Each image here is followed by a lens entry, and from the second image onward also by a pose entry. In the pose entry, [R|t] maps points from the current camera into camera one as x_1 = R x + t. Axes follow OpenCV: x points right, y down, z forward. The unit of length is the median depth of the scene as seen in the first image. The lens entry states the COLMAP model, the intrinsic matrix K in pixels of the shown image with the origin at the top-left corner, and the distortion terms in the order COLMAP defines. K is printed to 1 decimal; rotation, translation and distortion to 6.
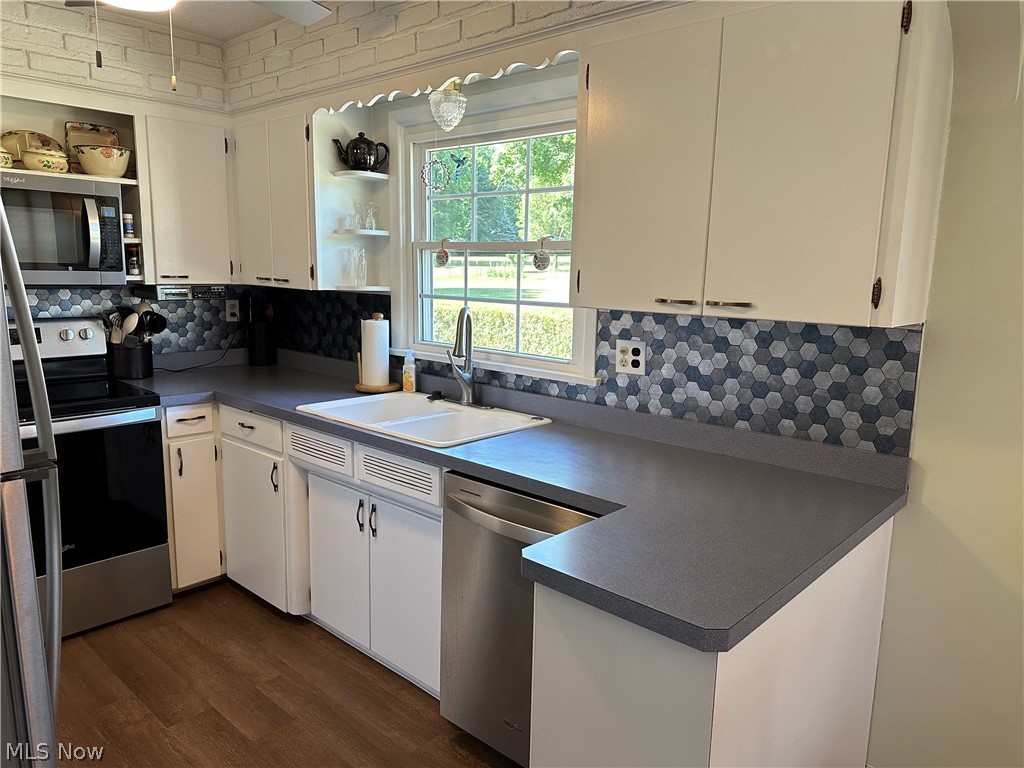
lens RADIAL K [[716.0, 0, 524.8], [0, 716.0, 392.0], [0, 0, 1]] dist [0.044652, -0.073021]
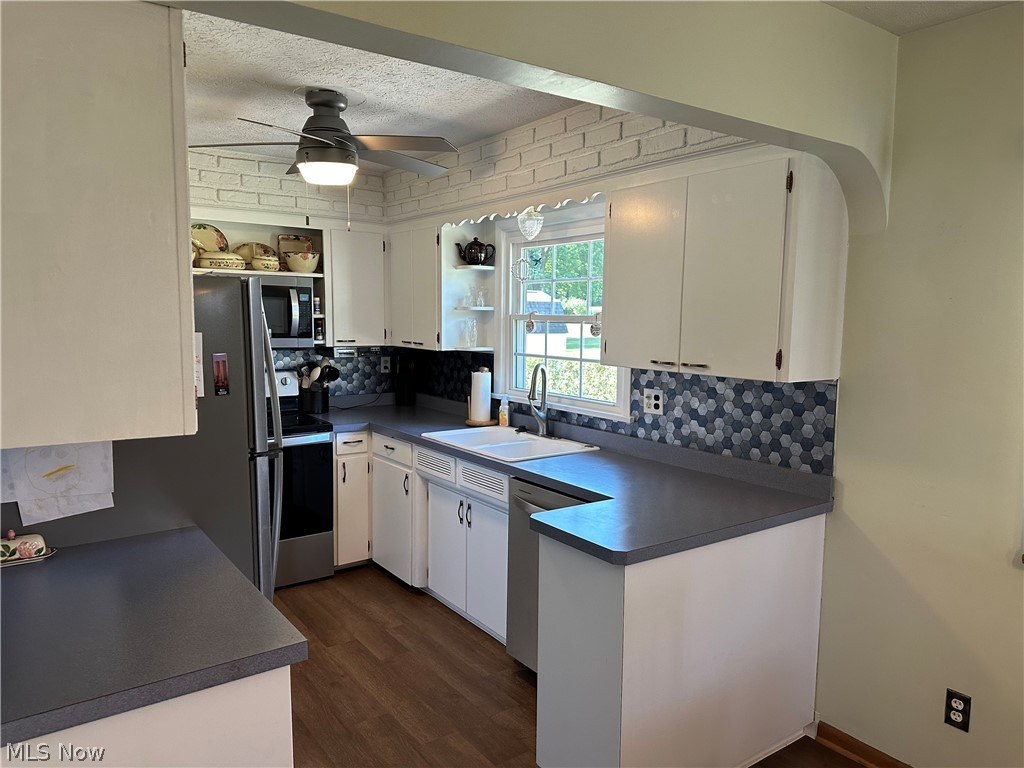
lens RADIAL K [[716.0, 0, 530.4], [0, 716.0, 390.9], [0, 0, 1]] dist [0.044652, -0.073021]
pose [[0.979963, 0.010738, -0.198890, 0.158996], [-0.024158, 0.997582, -0.065171, 0.021064], [0.197709, 0.068670, 0.977852, -0.315987]]
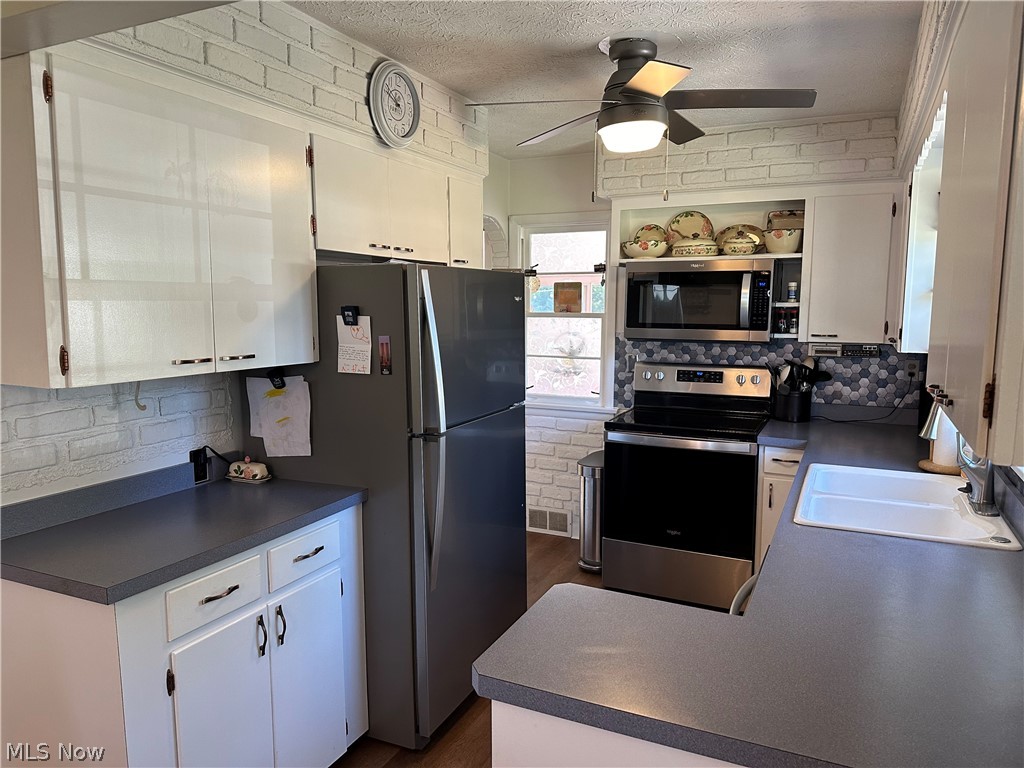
lens RADIAL K [[716.0, 0, 513.0], [0, 716.0, 387.7], [0, 0, 1]] dist [0.044652, -0.073021]
pose [[0.273551, 0.090054, -0.957633, 0.507140], [-0.160437, 0.985932, 0.046886, -0.062361], [0.948383, 0.140815, 0.284150, 0.269105]]
